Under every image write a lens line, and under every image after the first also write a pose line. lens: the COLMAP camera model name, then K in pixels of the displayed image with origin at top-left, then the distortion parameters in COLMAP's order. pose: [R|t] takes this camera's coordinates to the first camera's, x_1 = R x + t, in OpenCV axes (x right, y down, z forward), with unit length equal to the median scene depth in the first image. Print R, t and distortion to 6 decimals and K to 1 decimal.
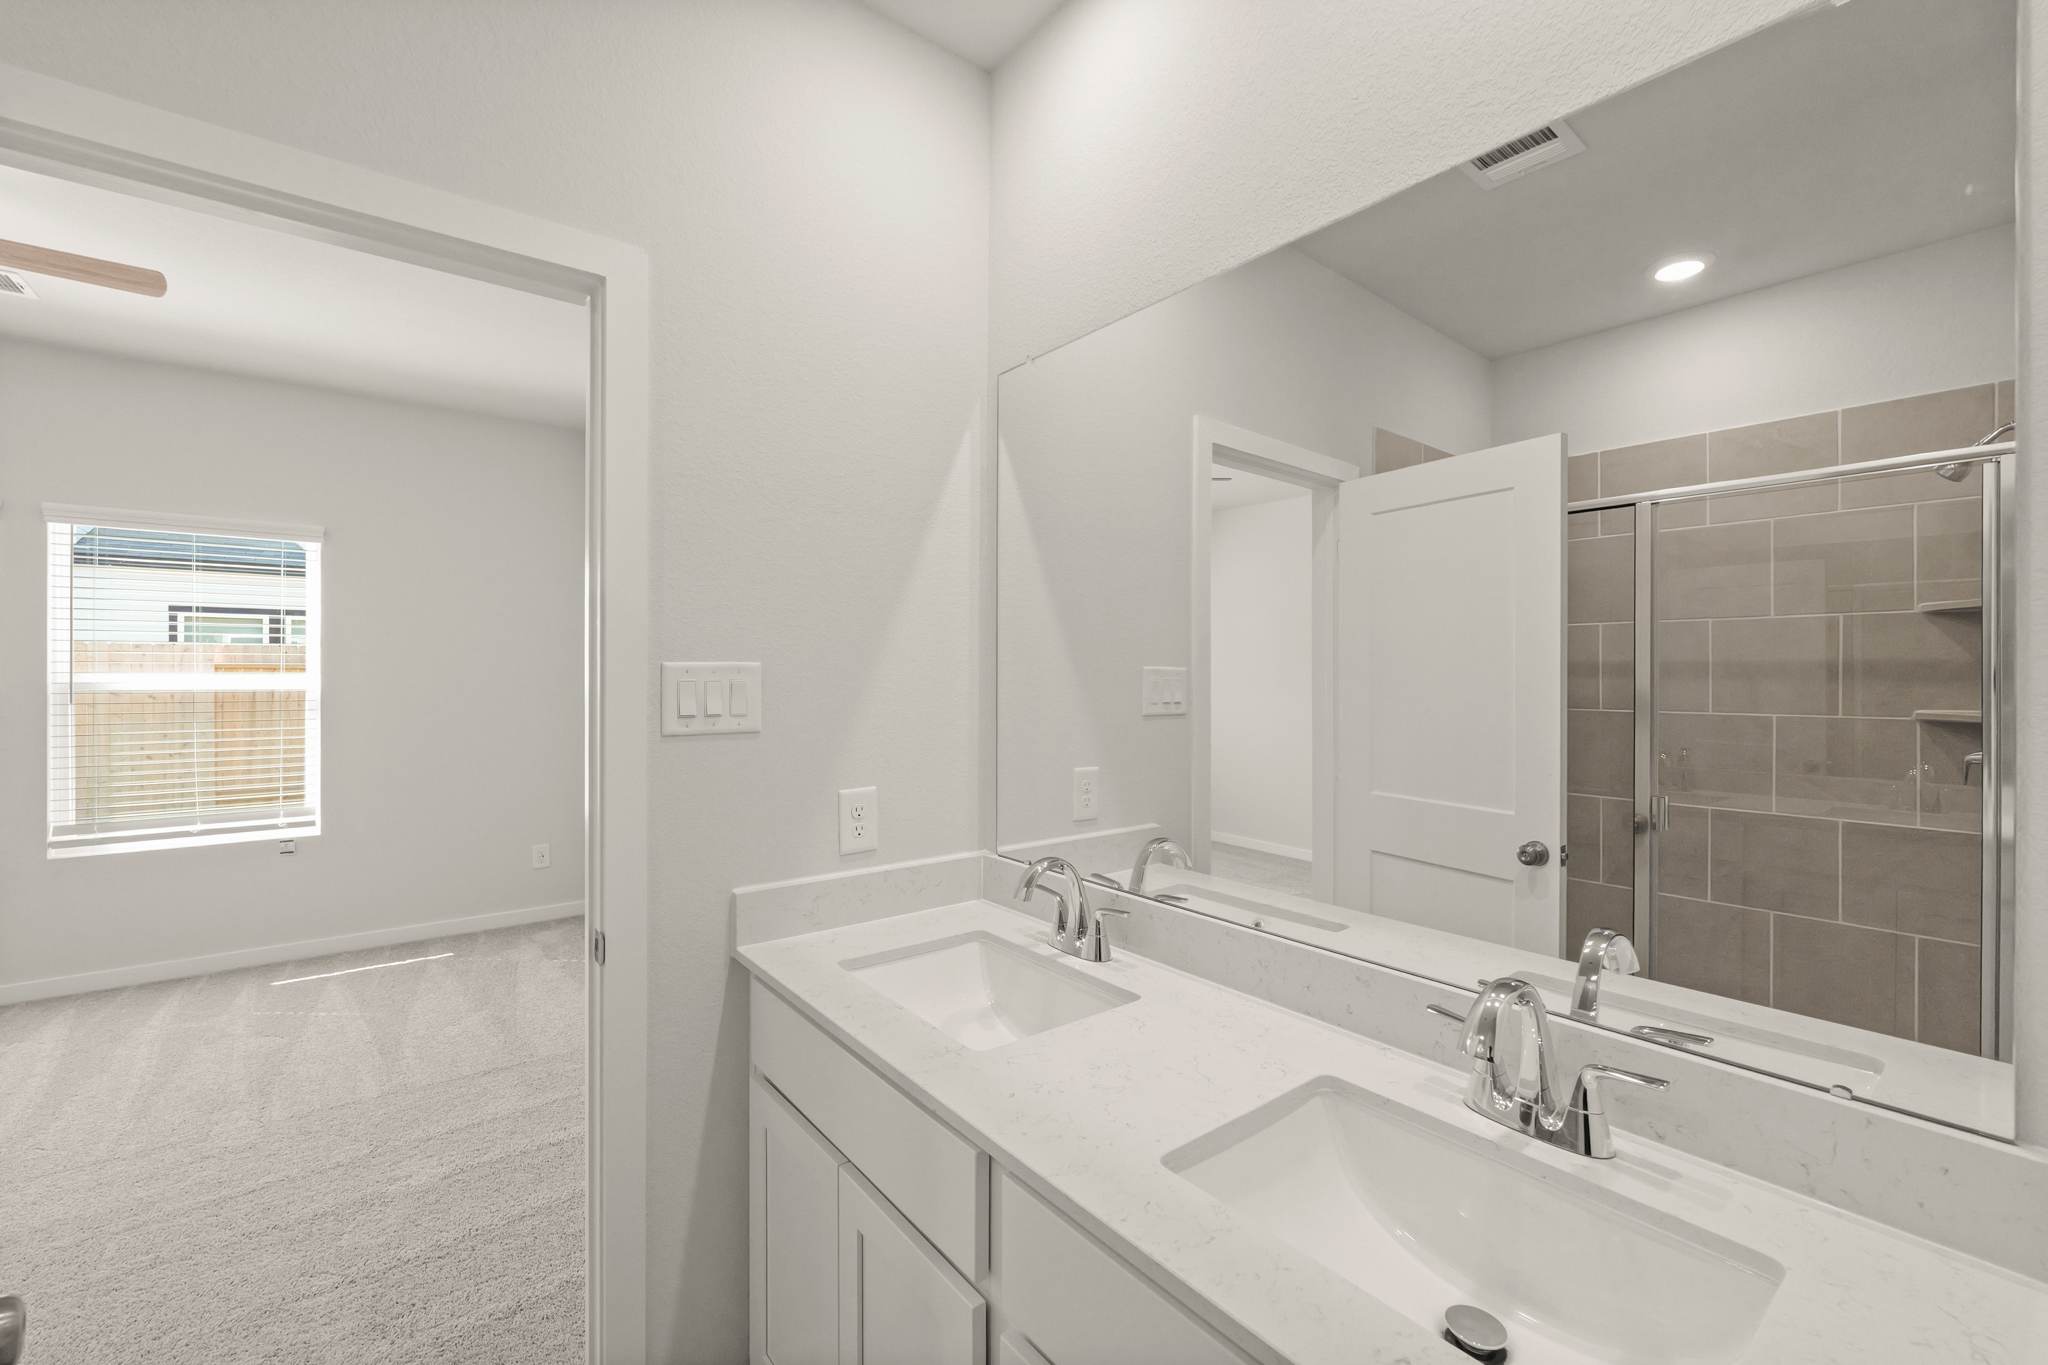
lens RADIAL K [[848.1, 0, 1028.7], [0, 848.1, 693.0], [0, 0, 1]] dist [-0.000505, -0.000083]
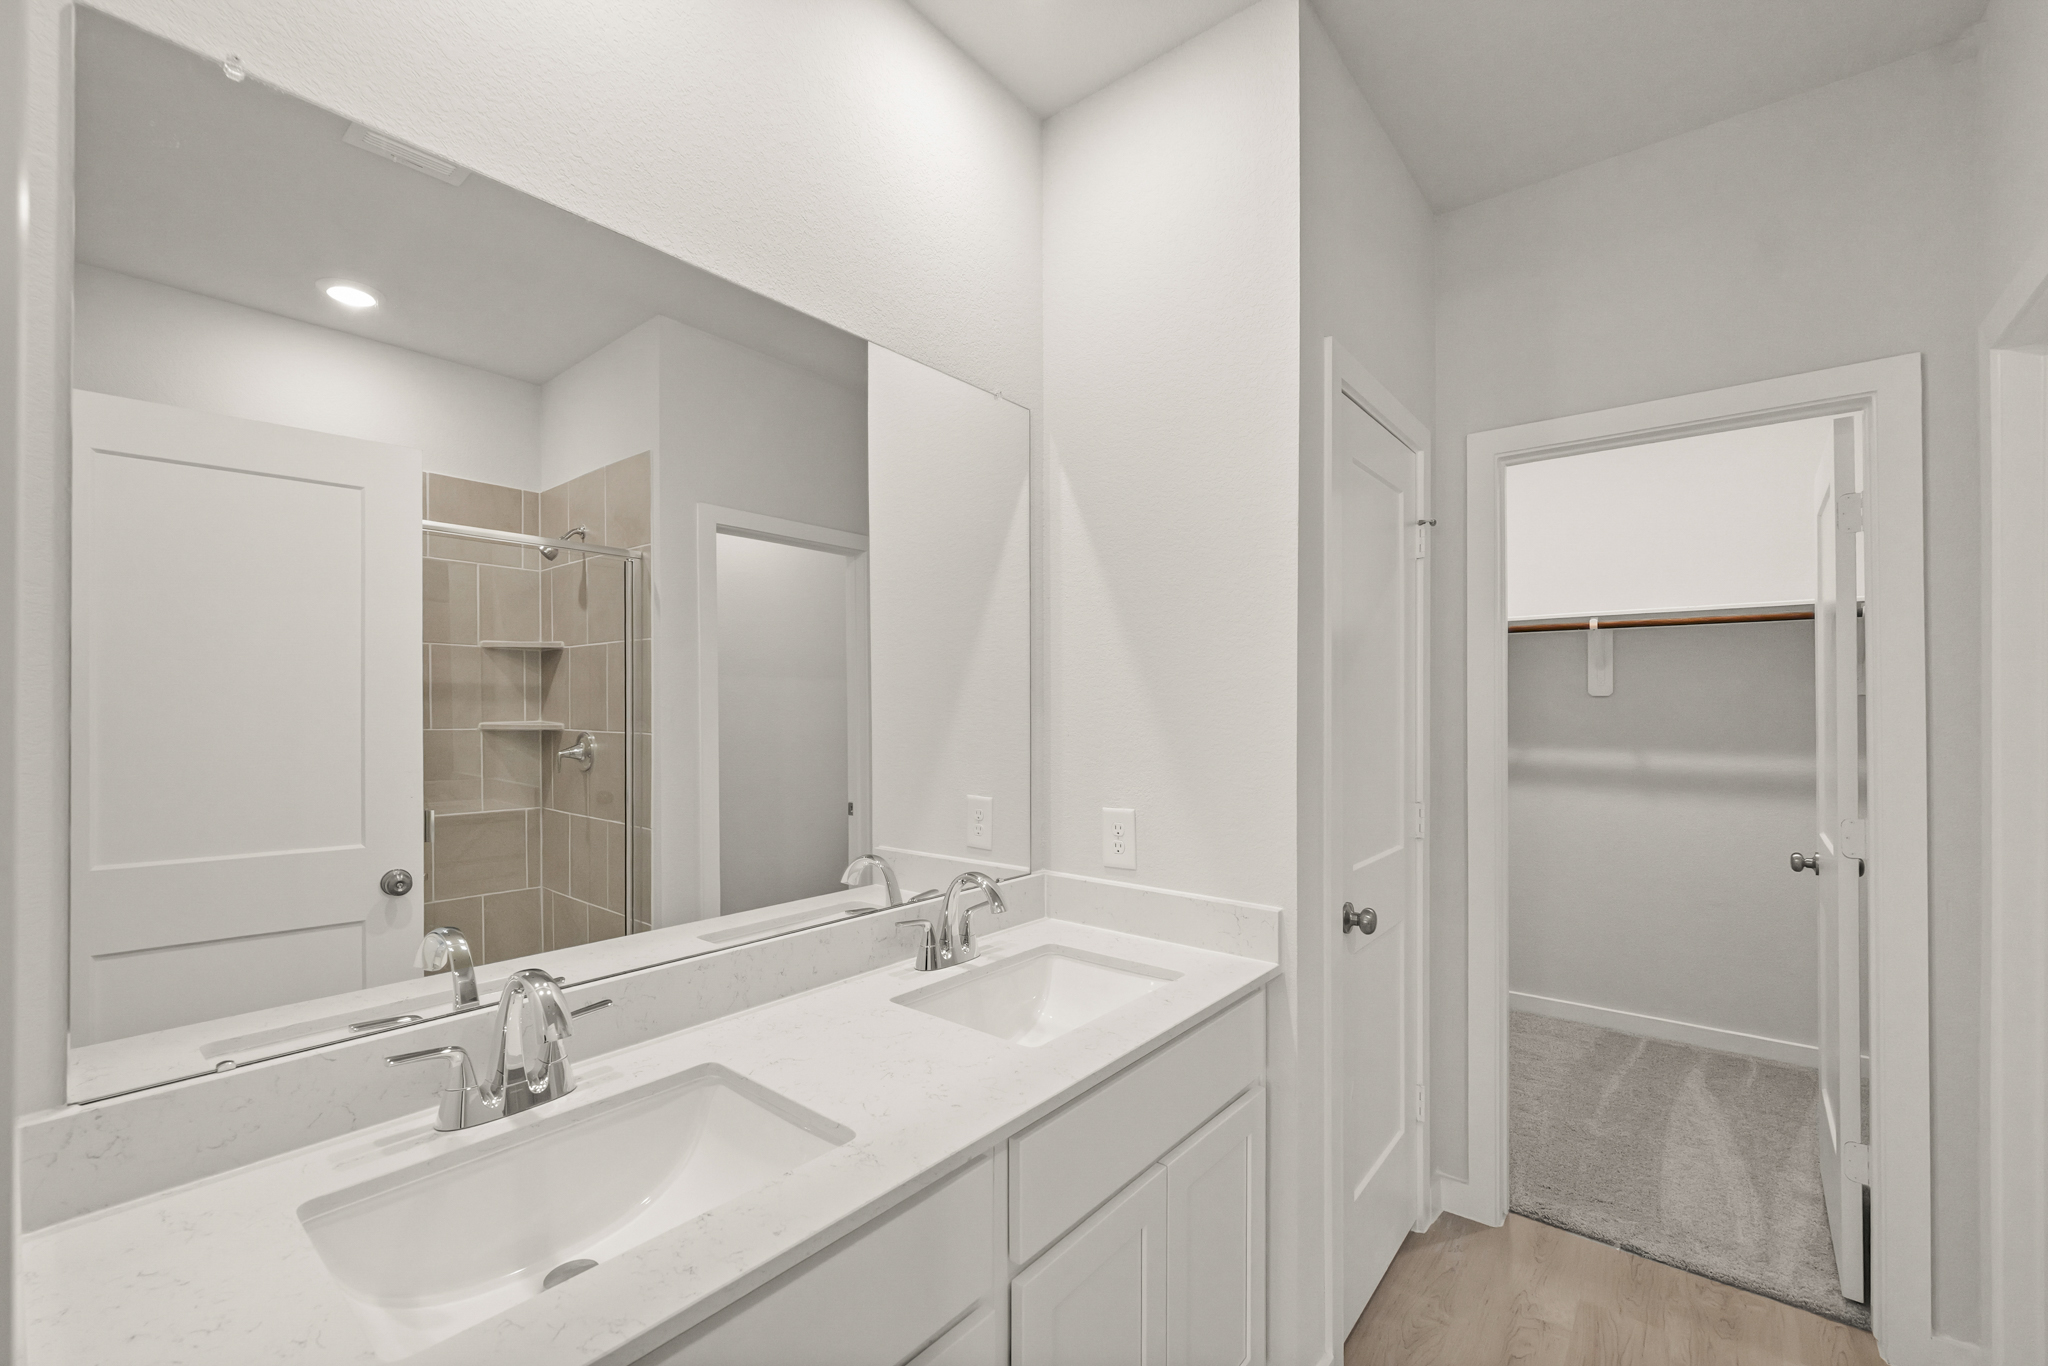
lens RADIAL K [[848.1, 0, 1028.7], [0, 848.1, 693.5], [0, 0, 1]] dist [-0.000505, -0.000083]
pose [[-0.222821, 0.005552, 0.974844, -0.681486], [0.007406, 0.999965, -0.004002, -0.018320], [-0.974831, 0.006328, -0.222854, 0.734319]]
